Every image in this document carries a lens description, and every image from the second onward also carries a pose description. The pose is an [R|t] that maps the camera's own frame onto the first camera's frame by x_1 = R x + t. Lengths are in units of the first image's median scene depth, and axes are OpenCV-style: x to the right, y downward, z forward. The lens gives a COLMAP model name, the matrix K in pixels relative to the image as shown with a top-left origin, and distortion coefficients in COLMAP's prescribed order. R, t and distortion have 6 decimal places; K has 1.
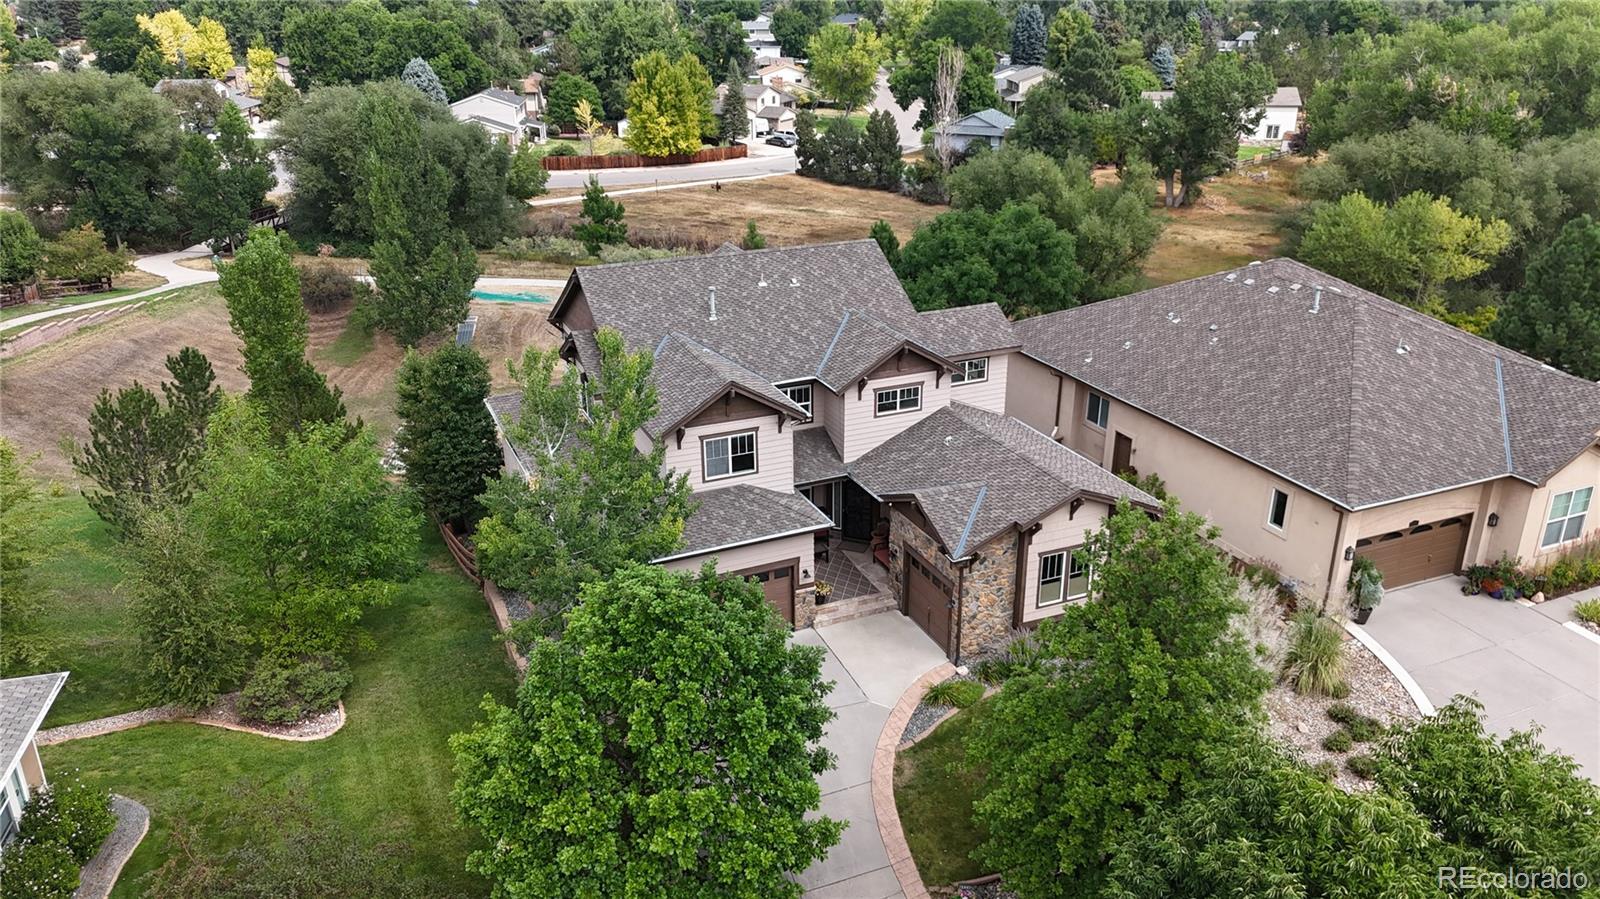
lens RADIAL K [[1177.8, 0, 799.1], [0, 1177.8, 437.2], [0, 0, 1]] dist [0.086943, -0.097214]
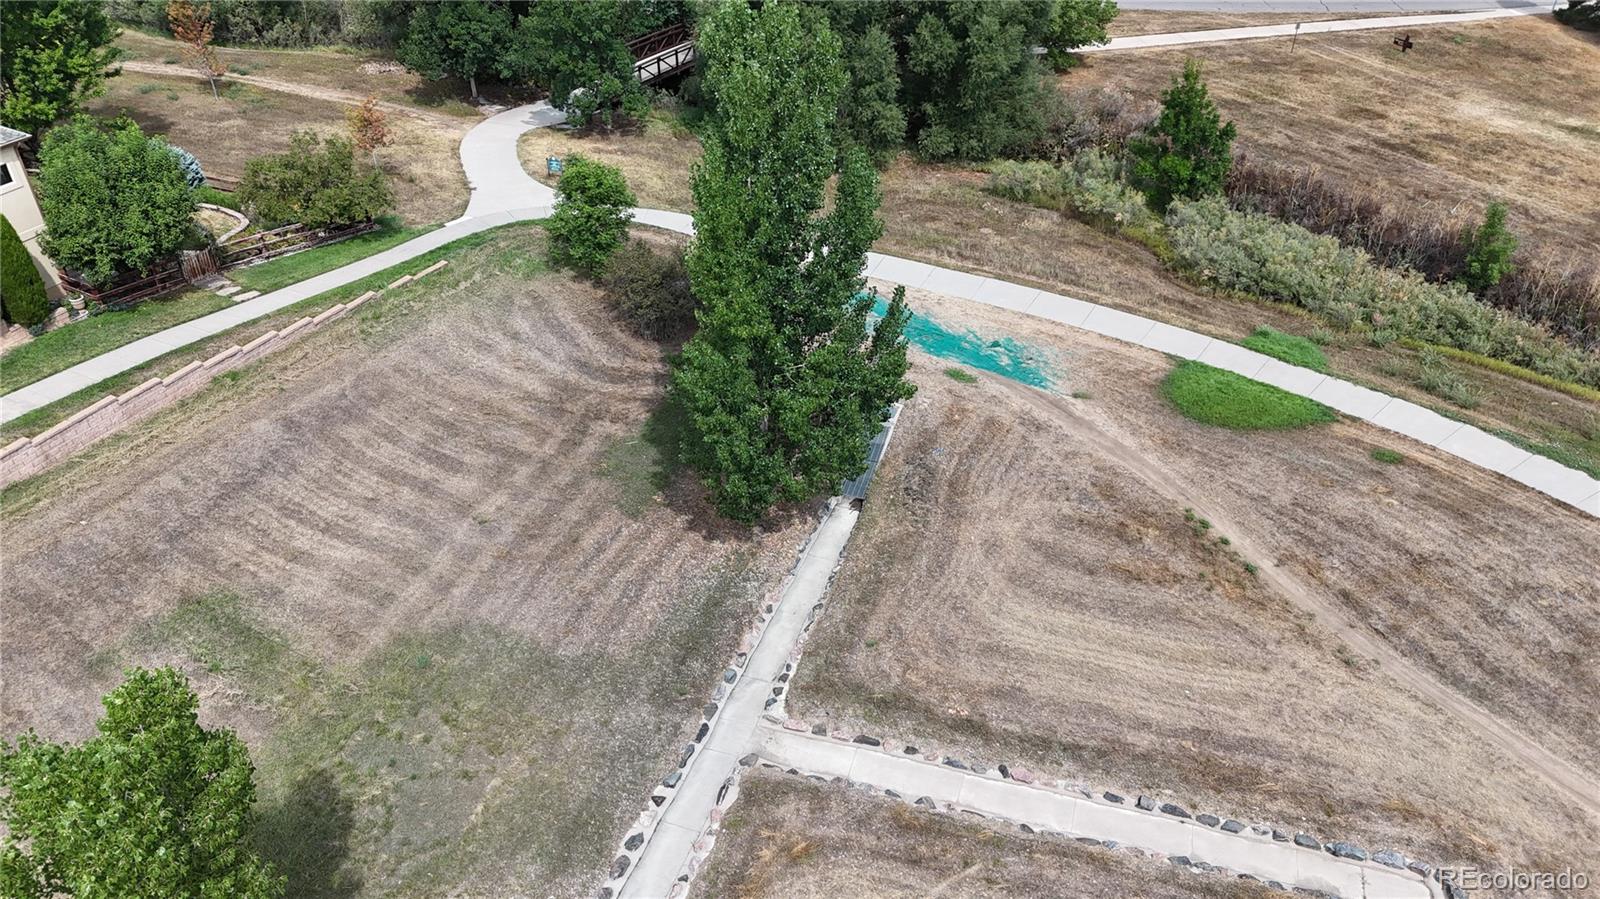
lens RADIAL K [[1176.0, 0, 803.0], [0, 1176.0, 446.5], [0, 0, 1]] dist [0.072778, -0.076455]
pose [[0.900046, 0.254594, -0.353694, -0.297372], [-0.159825, 0.947893, 0.275601, -0.536215], [0.405431, -0.191524, 0.893837, 1.252470]]
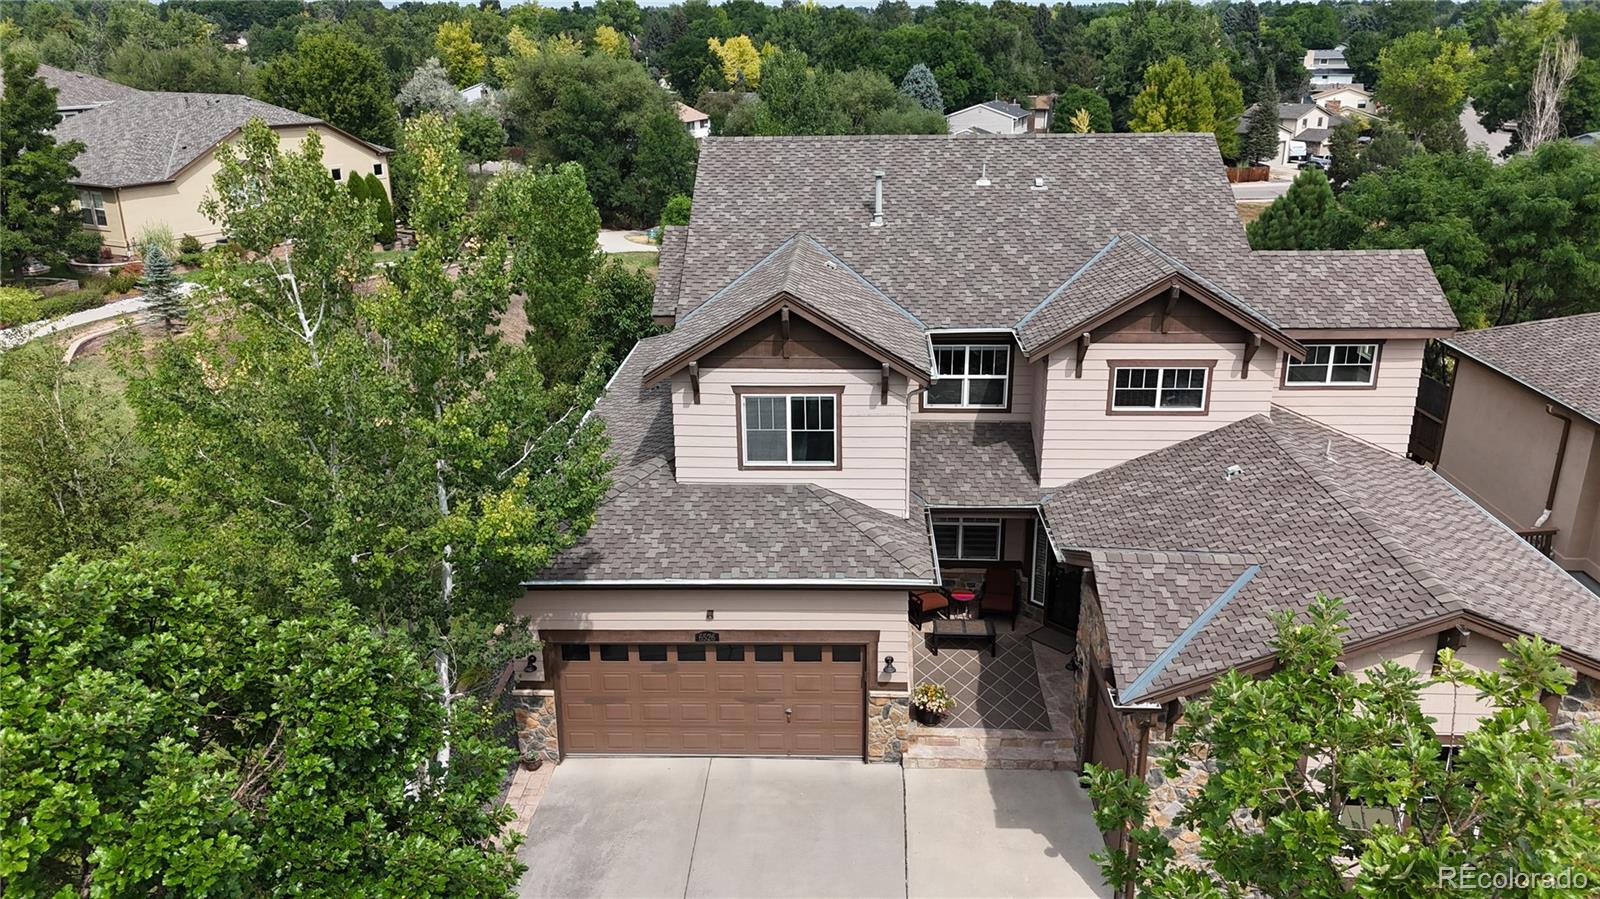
lens RADIAL K [[1173.6, 0, 802.7], [0, 1173.6, 442.4], [0, 0, 1]] dist [0.071630, -0.066106]
pose [[0.898688, 0.142555, -0.414774, 0.165636], [-0.157720, 0.987481, -0.002340, 0.019980], [0.409248, 0.067521, 0.909922, 0.438164]]
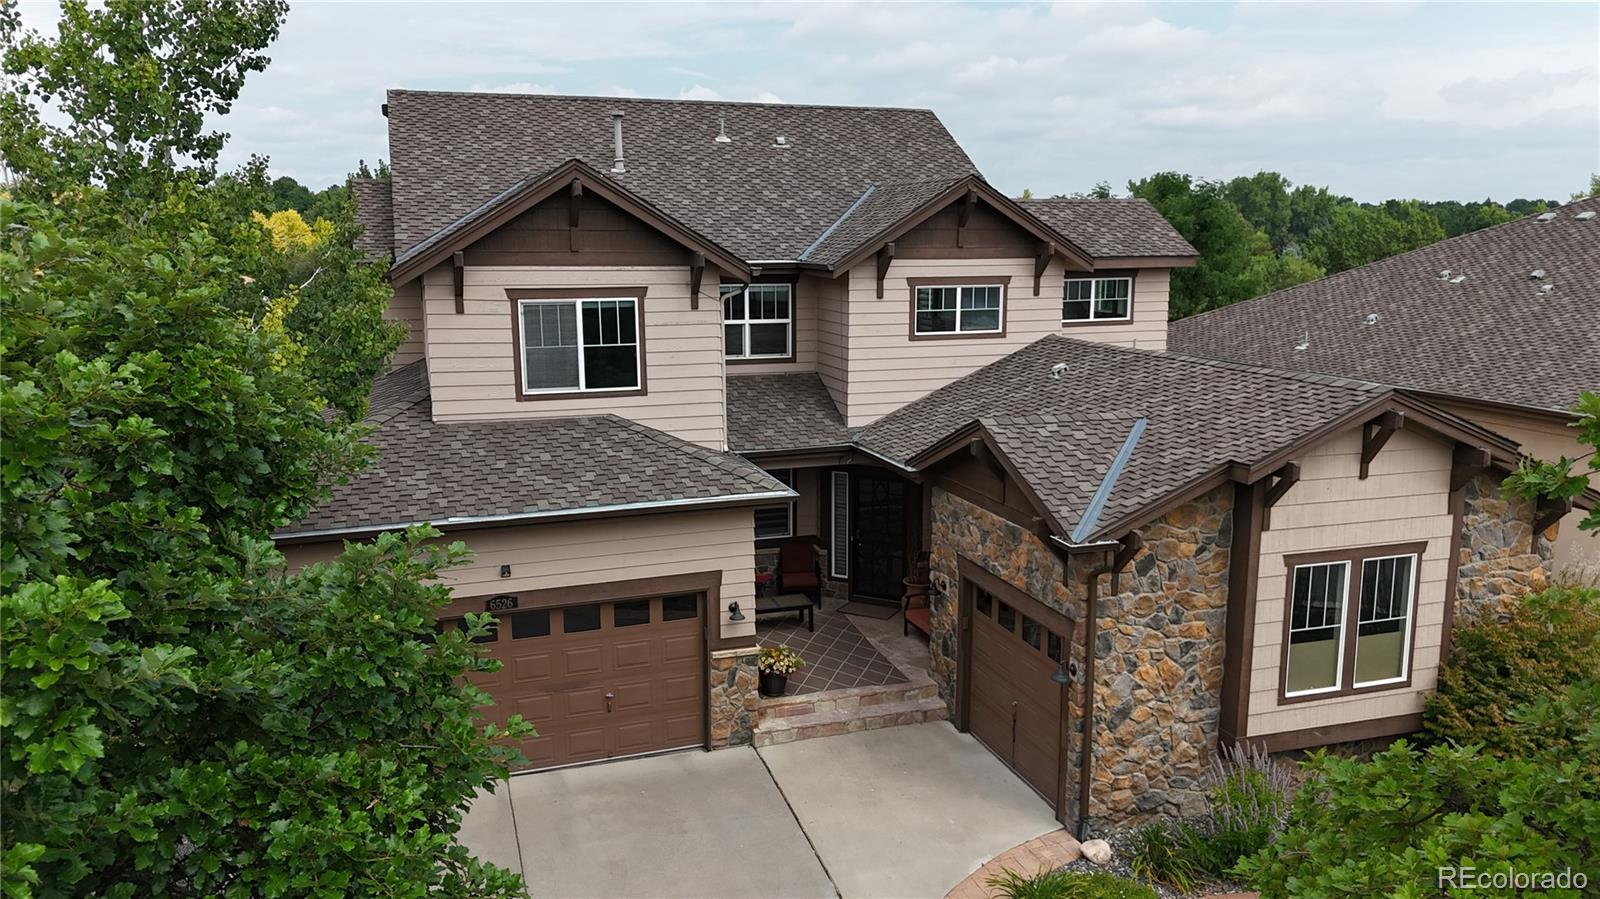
lens RADIAL K [[1174.4, 0, 804.8], [0, 1174.4, 448.8], [0, 0, 1]] dist [0.082333, -0.092442]
pose [[0.995904, 0.021605, -0.087797, 0.063899], [-0.037944, 0.981257, -0.188933, 0.126213], [0.082070, 0.191490, 0.978057, 0.506019]]
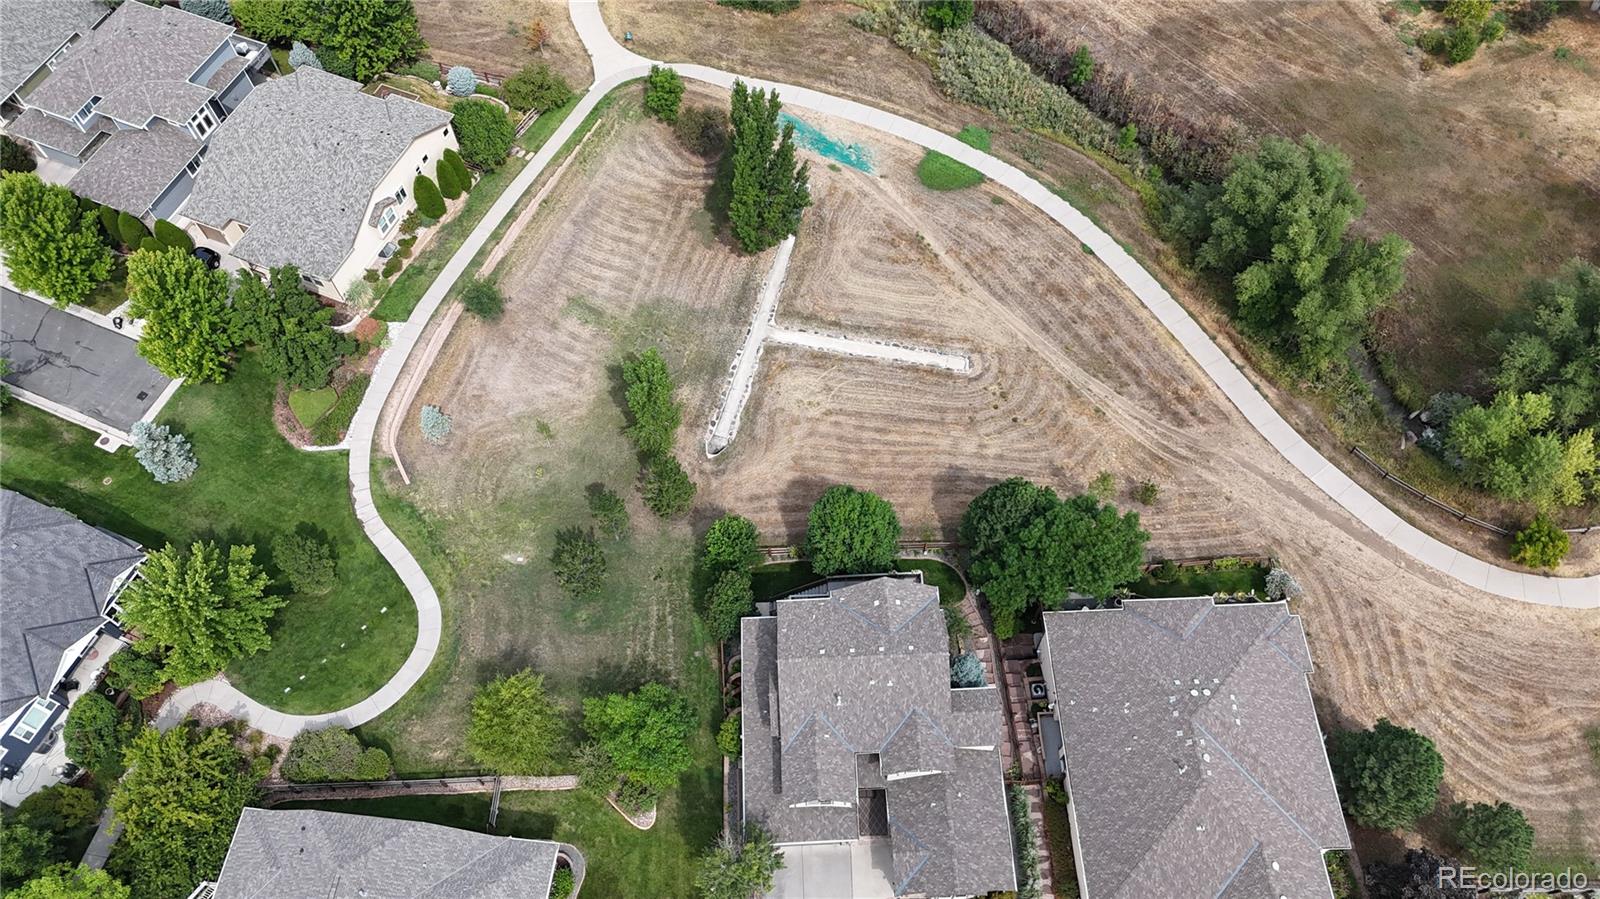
lens RADIAL K [[1161.7, 0, 802.7], [0, 1161.7, 446.7], [0, 0, 1]] dist [0.143579, -0.339529]
pose [[0.931733, 0.308019, -0.192346, 0.114245], [-0.117157, 0.756315, 0.643632, -1.686050], [0.343725, -0.577158, 0.740771, -0.212612]]
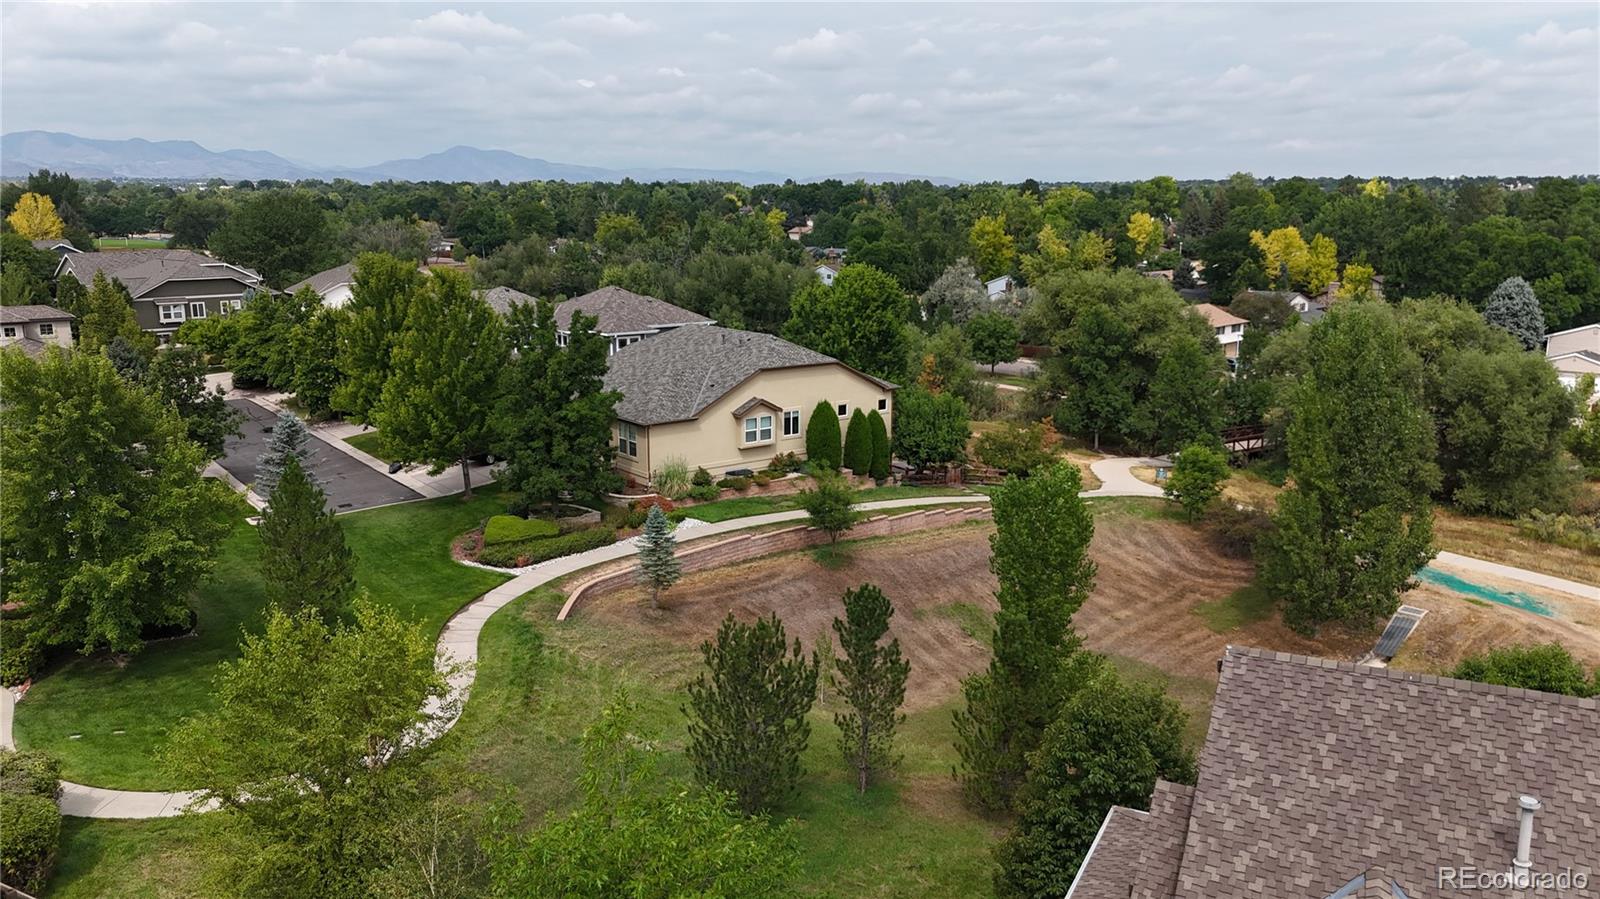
lens RADIAL K [[1176.0, 0, 803.0], [0, 1176.0, 446.5], [0, 0, 1]] dist [0.072778, -0.076455]
pose [[0.634576, 0.156277, -0.756895, 0.049404], [-0.280248, 0.959218, -0.036907, -0.156538], [0.720260, 0.235538, 0.652493, 0.565342]]
